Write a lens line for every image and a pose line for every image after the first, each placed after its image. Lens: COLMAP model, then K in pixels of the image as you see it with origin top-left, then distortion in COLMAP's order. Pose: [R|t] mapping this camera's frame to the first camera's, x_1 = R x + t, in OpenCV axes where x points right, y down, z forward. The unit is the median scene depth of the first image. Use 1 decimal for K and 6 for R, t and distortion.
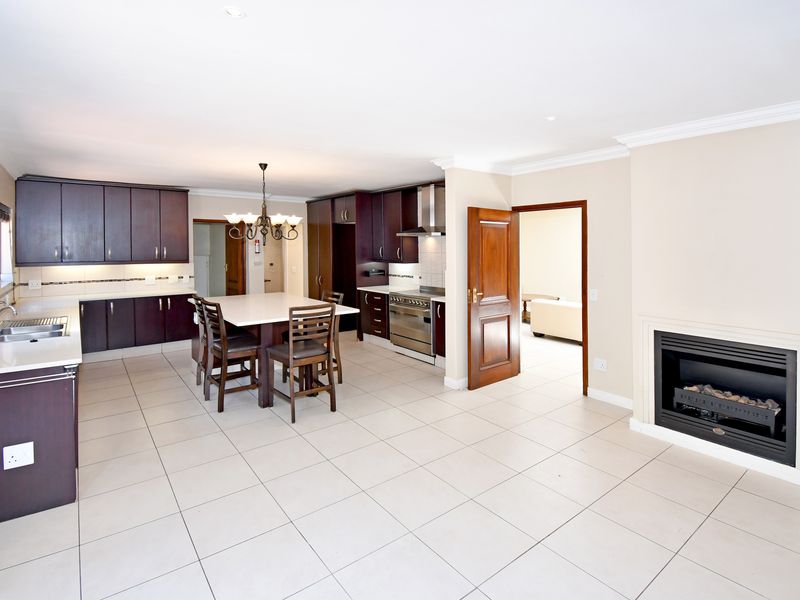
lens RADIAL K [[412.4, 0, 401.2], [0, 412.4, 252.0], [0, 0, 1]] dist [0.001307, -0.000453]
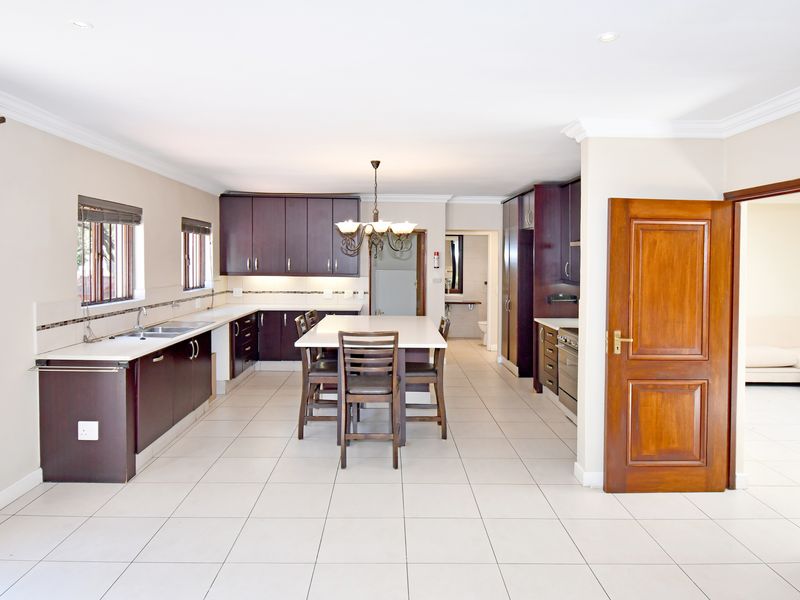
lens RADIAL K [[539.0, 0, 398.6], [0, 539.0, 272.1], [0, 0, 1]] dist [0.003621, 0.000473]
pose [[0.799095, 0.023886, -0.600730, 0.332507], [-0.020197, 0.999713, 0.012884, -0.002022], [0.600865, 0.001838, 0.799348, 0.133961]]
